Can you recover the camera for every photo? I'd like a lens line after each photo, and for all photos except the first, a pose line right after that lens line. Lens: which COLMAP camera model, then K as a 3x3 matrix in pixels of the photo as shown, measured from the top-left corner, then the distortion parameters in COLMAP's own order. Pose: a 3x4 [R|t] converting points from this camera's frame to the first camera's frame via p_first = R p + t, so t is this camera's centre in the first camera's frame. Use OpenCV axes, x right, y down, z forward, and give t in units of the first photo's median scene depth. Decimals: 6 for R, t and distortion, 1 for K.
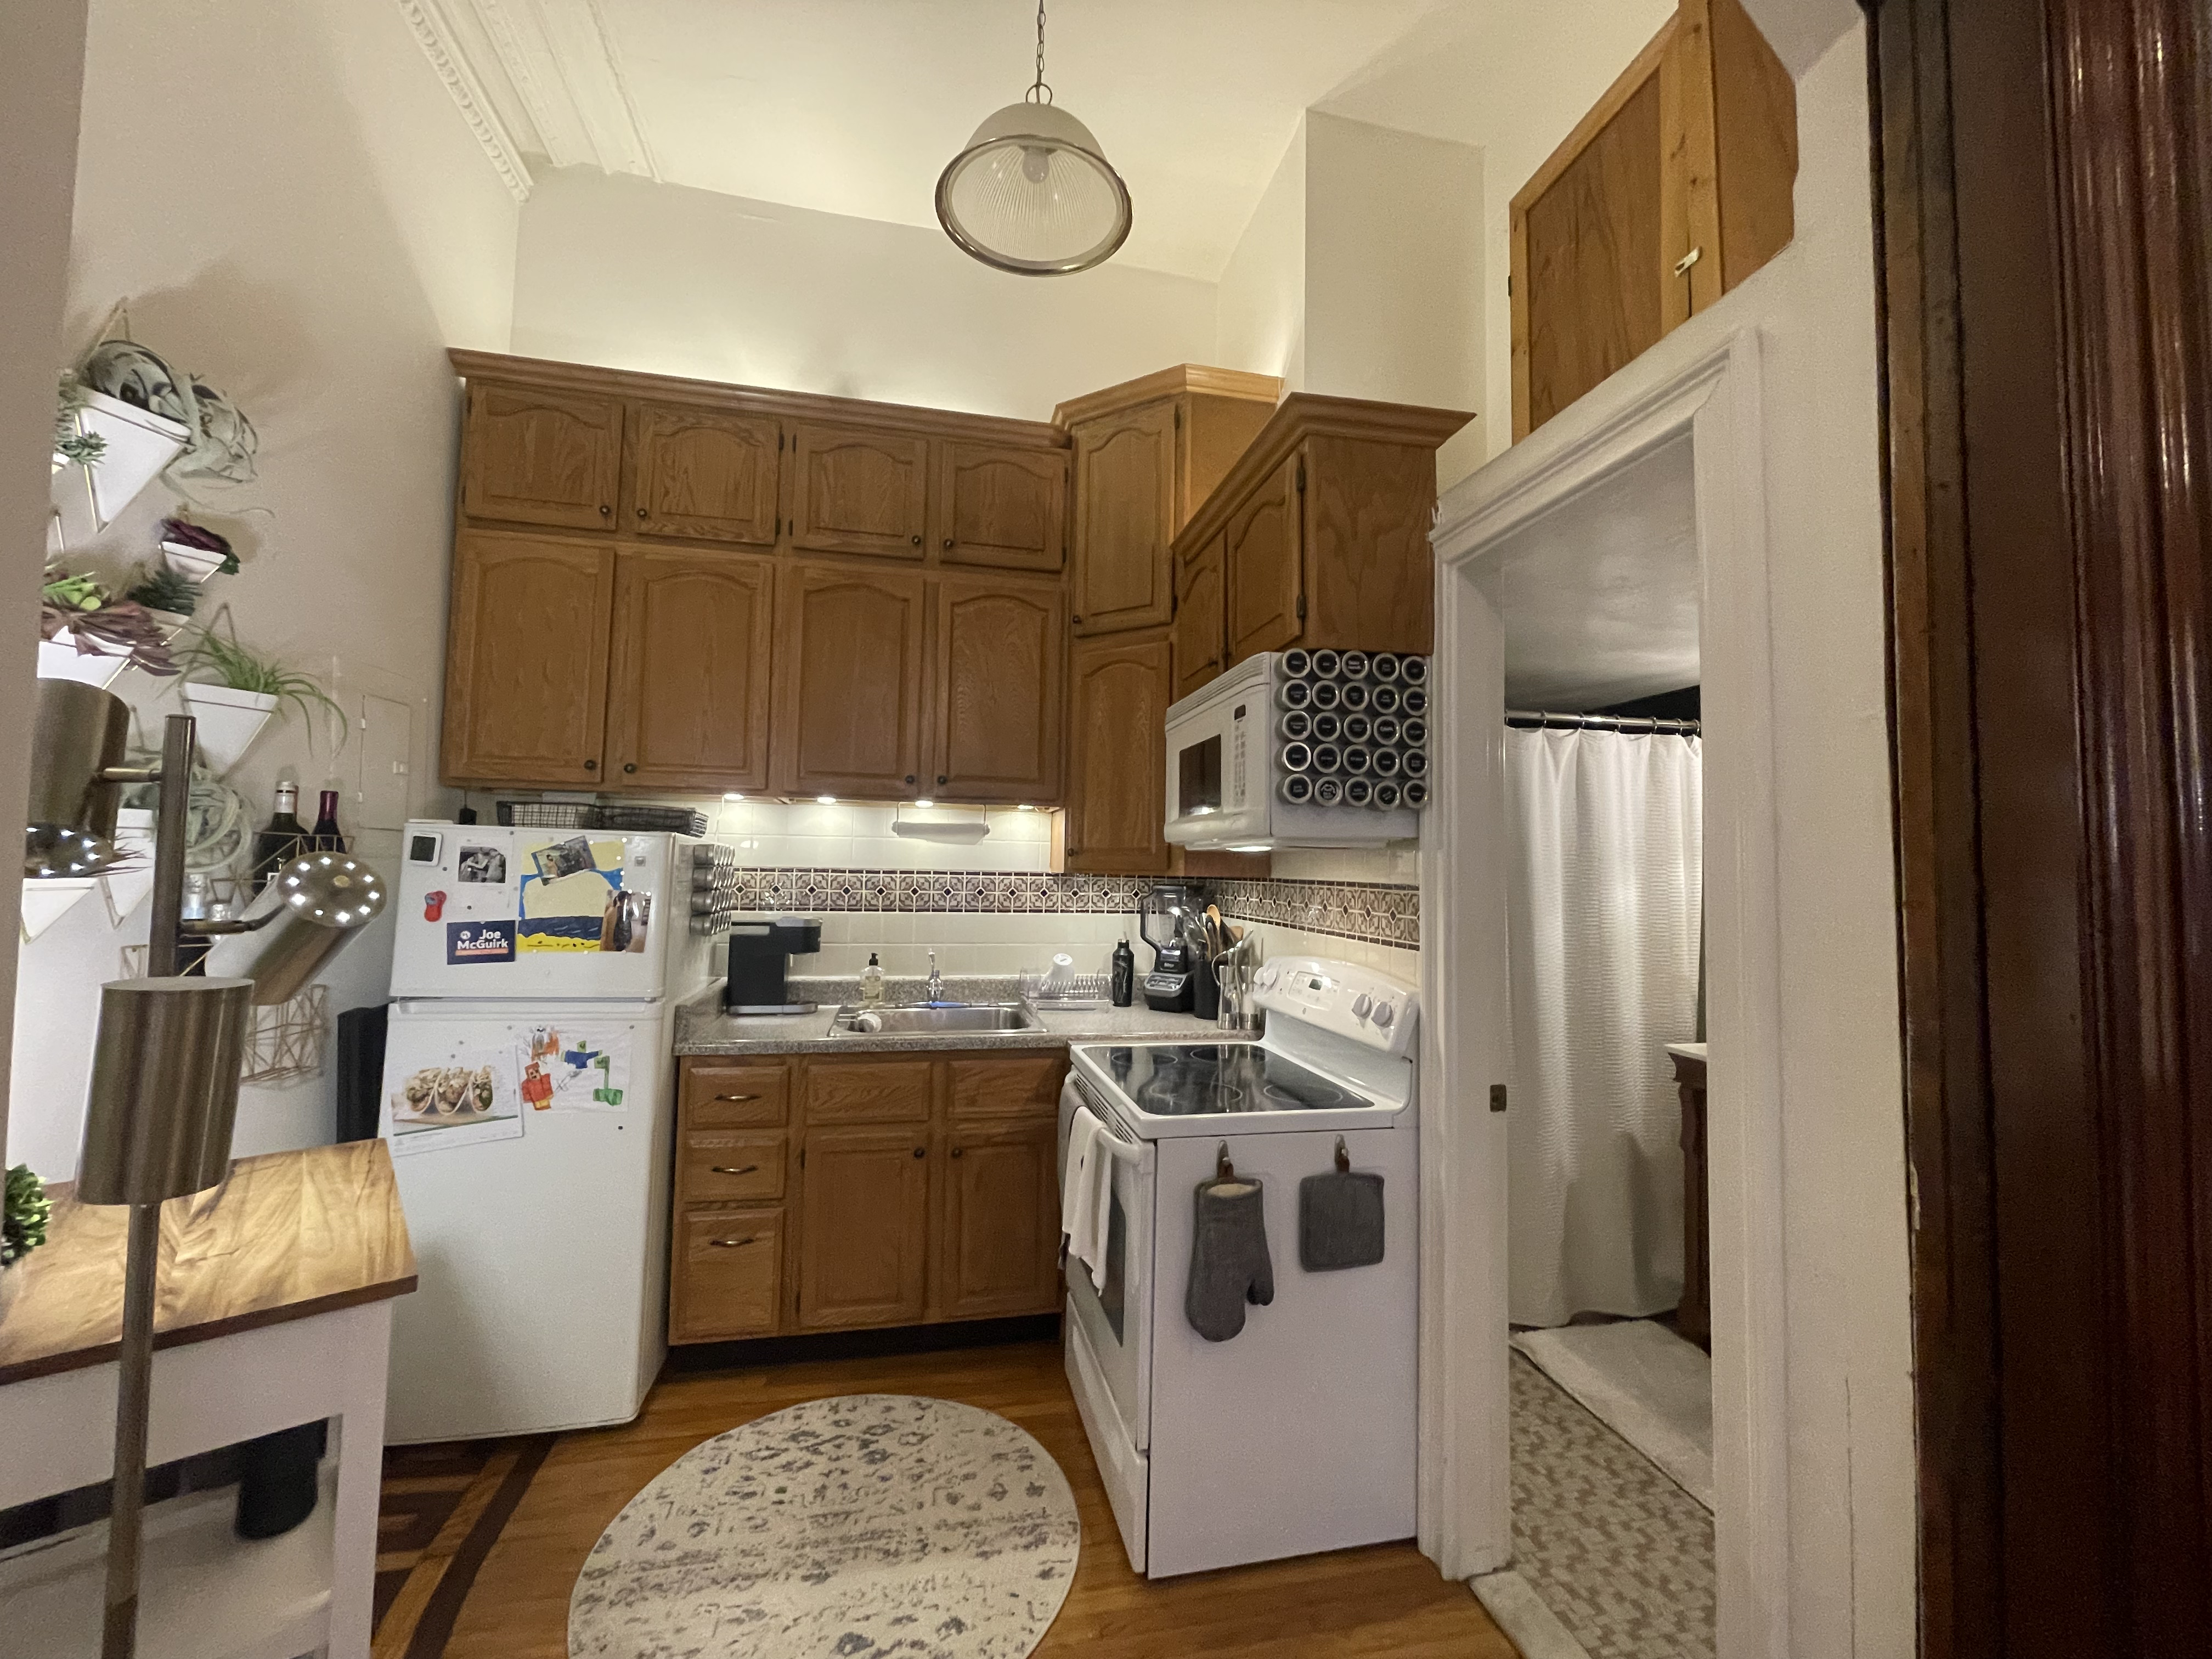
lens RADIAL K [[898.9, 0, 1102.1], [0, 898.9, 822.3], [0, 0, 1]] dist [-0.001931, 0.000502]
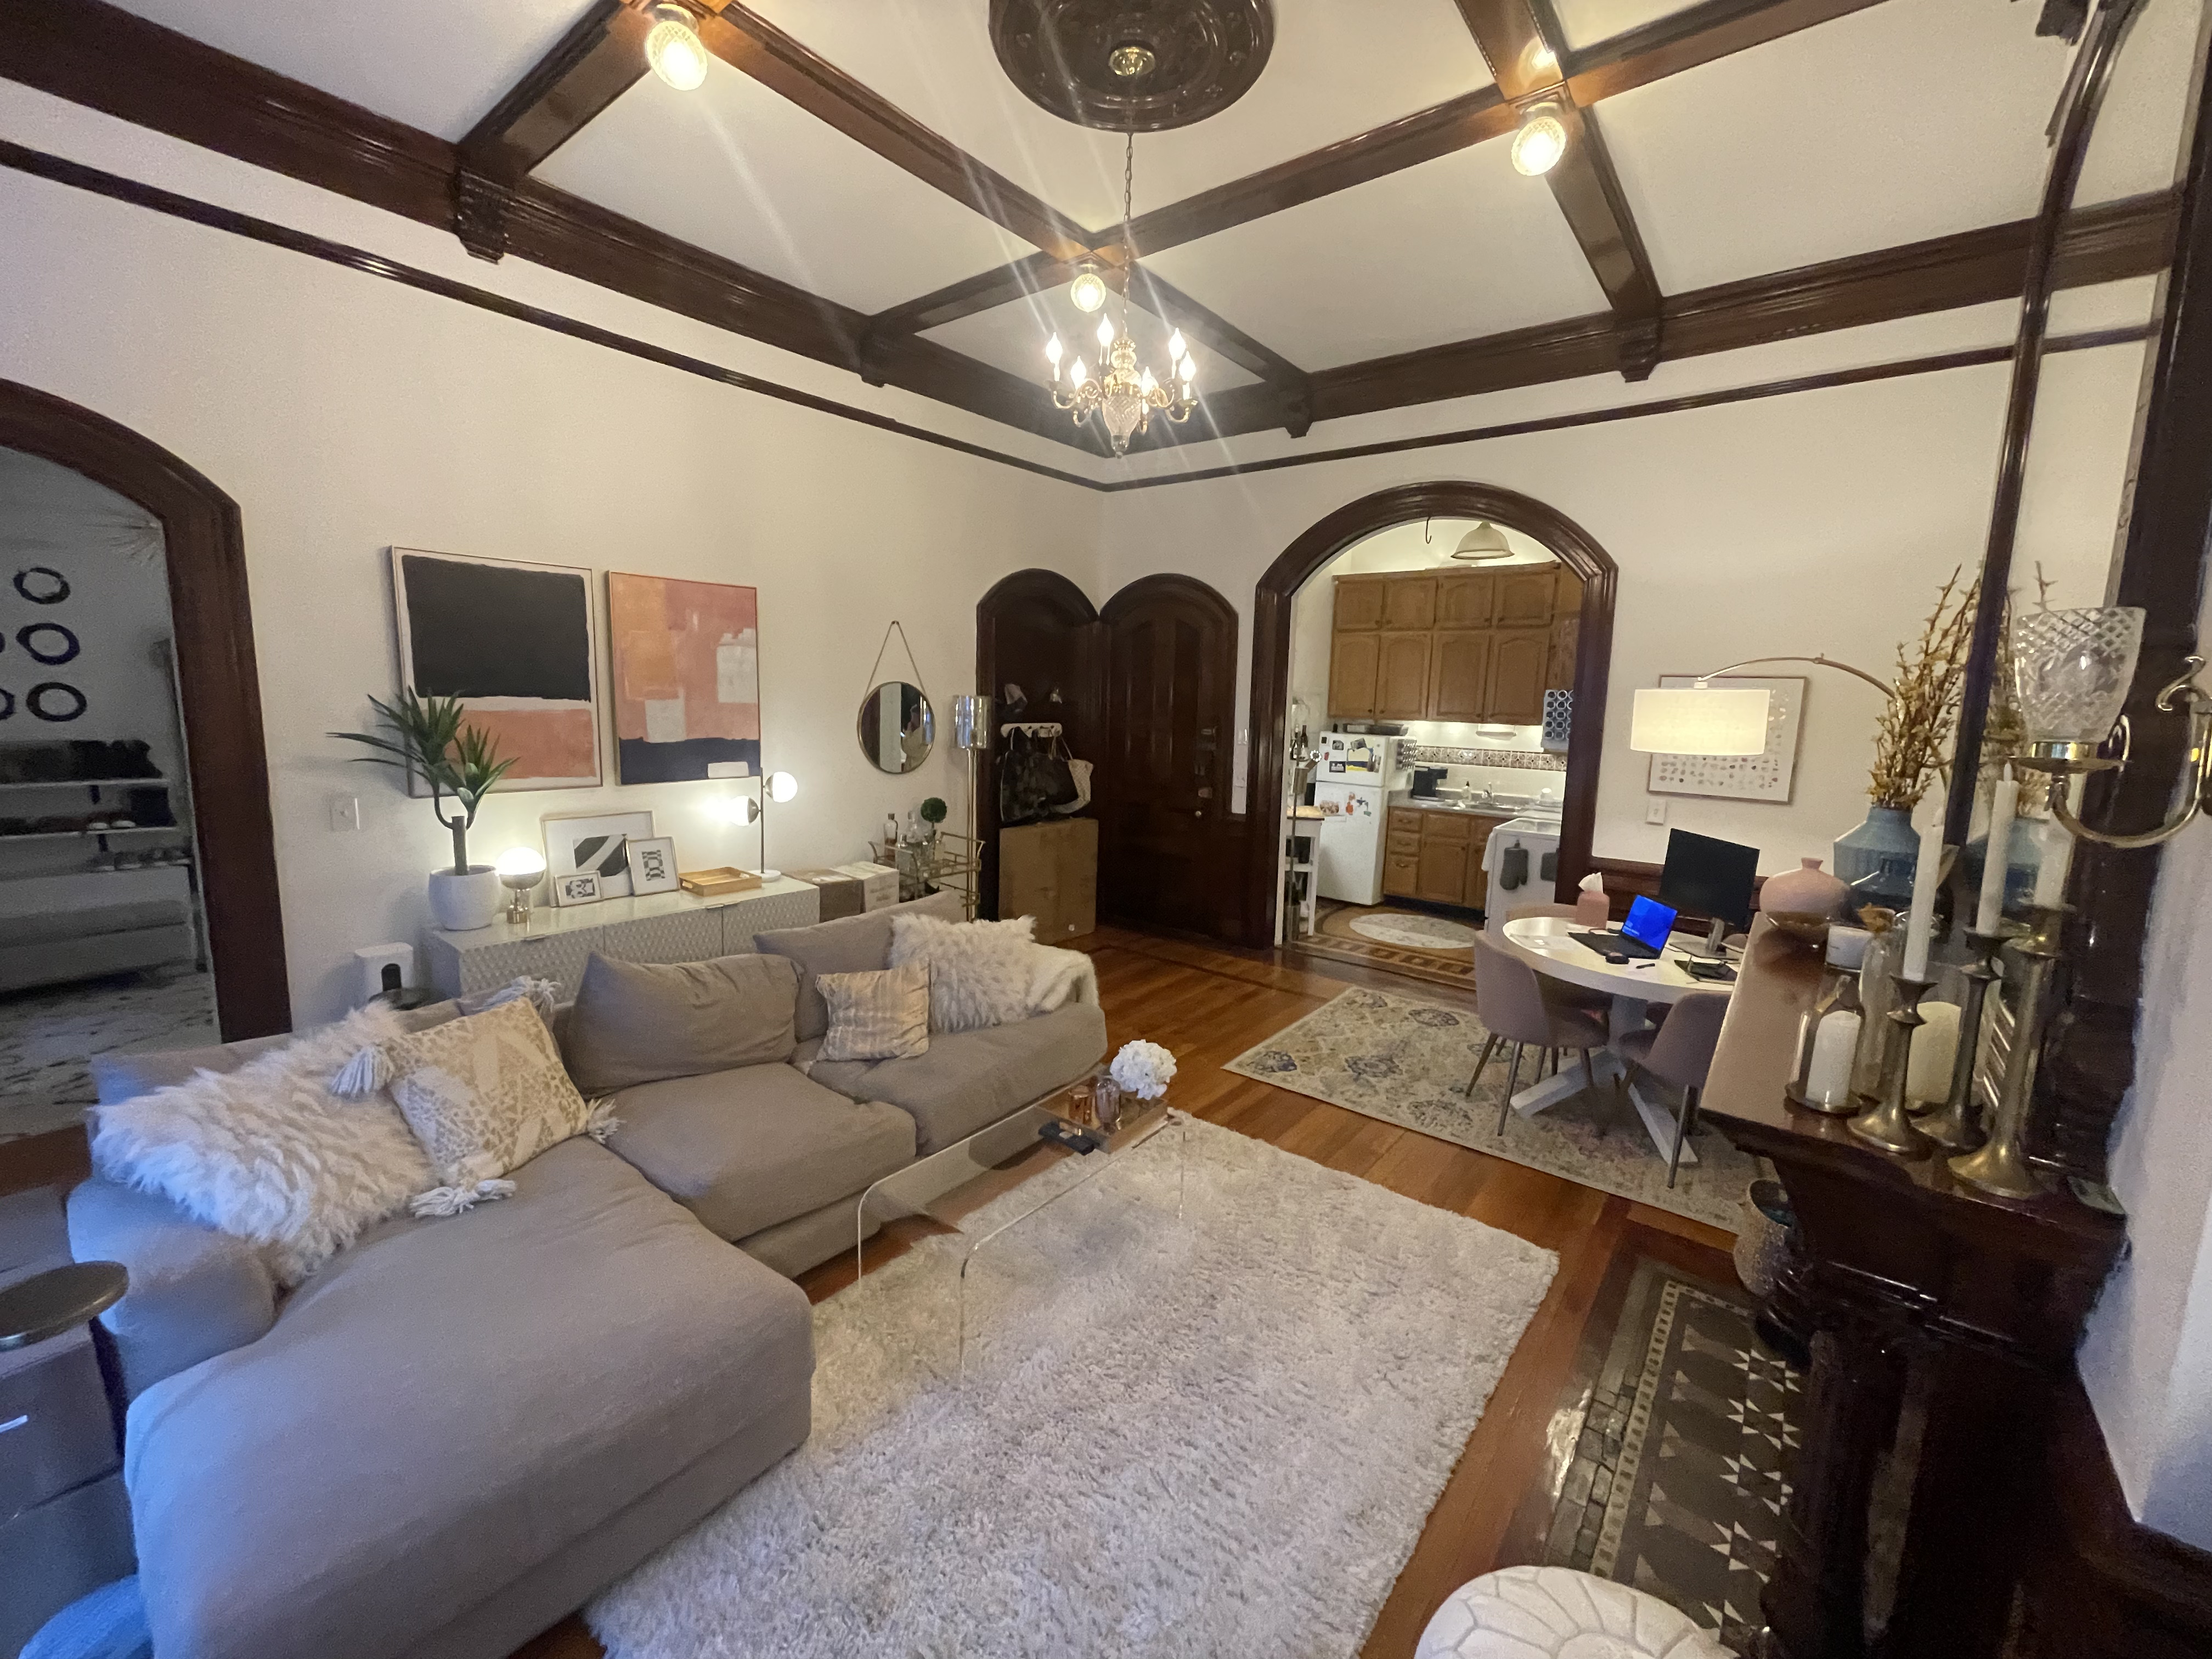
lens RADIAL K [[898.9, 0, 1102.1], [0, 898.9, 822.3], [0, 0, 1]] dist [-0.001931, 0.000502]
pose [[0.638794, 0.108516, -0.761686, 1.191510], [0.022656, 0.986921, 0.159606, -0.196218], [0.769044, -0.119212, 0.627981, -1.627388]]
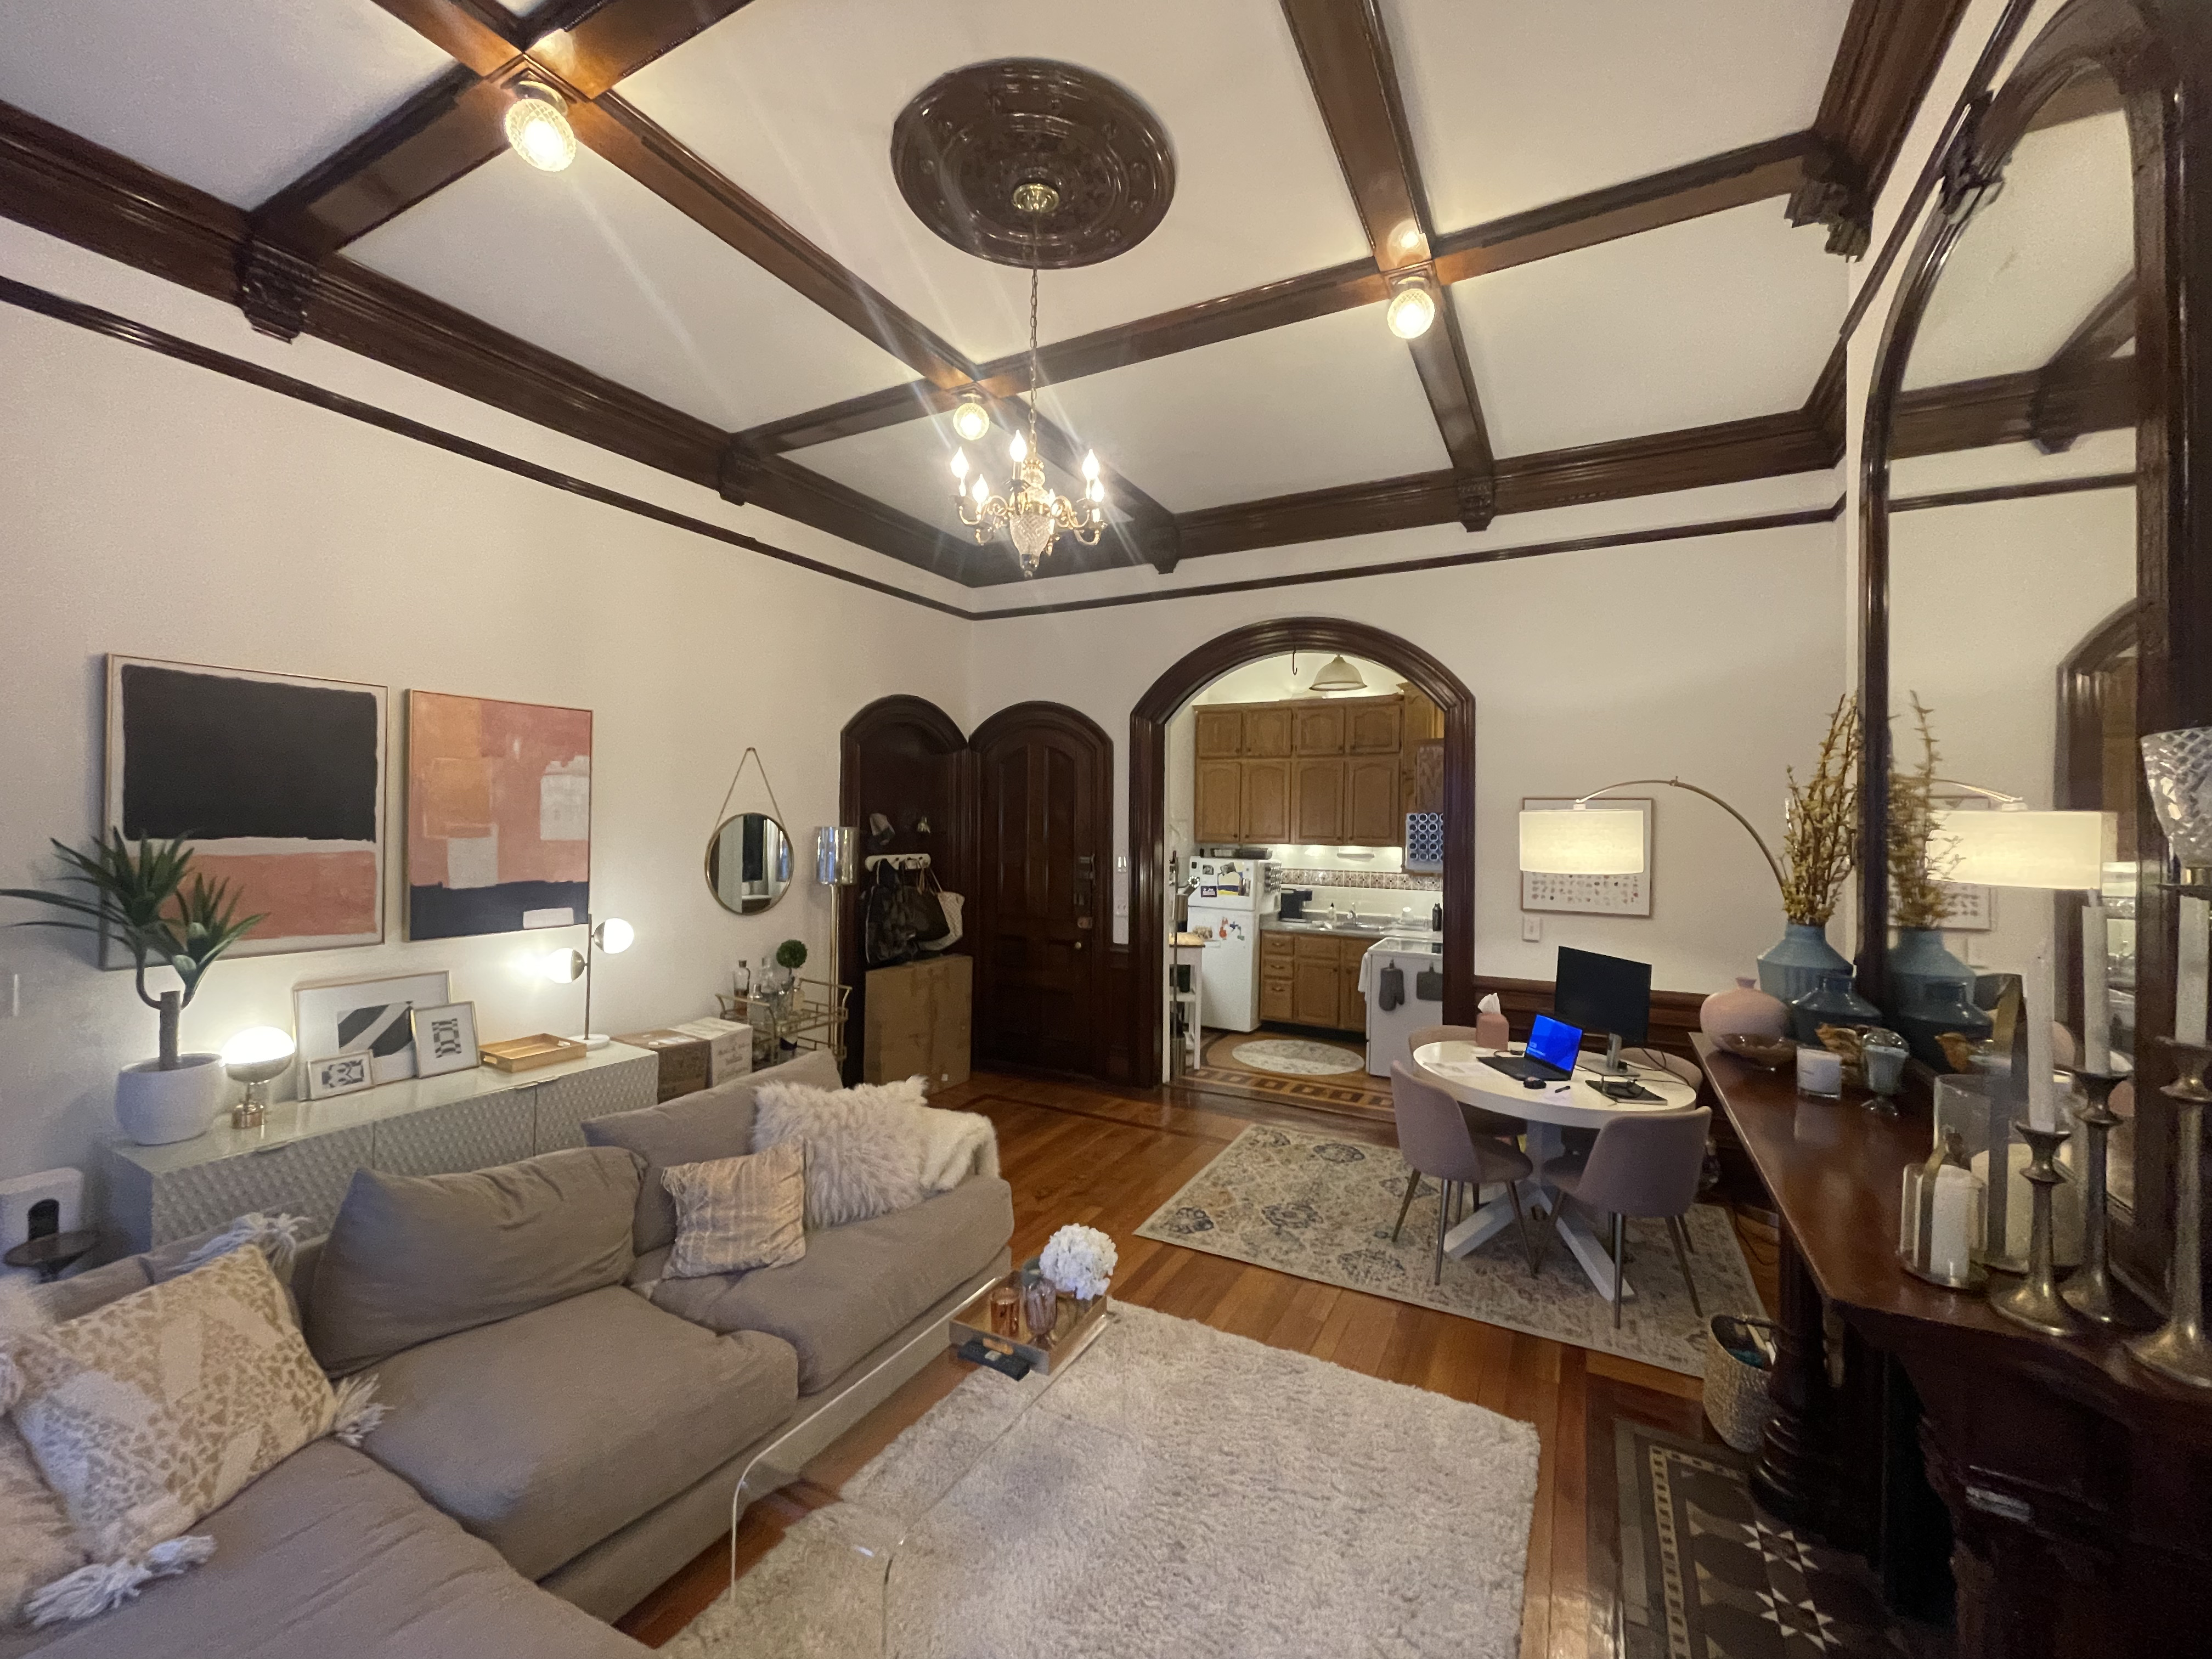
lens RADIAL K [[895.9, 0, 1102.2], [0, 895.9, 820.7], [0, 0, 1]] dist [-0.000824, -0.000569]
pose [[0.765626, -0.009853, -0.643211, 1.040388], [0.032871, 0.999176, 0.023821, -0.201034], [0.642446, -0.039381, 0.765319, -1.615738]]
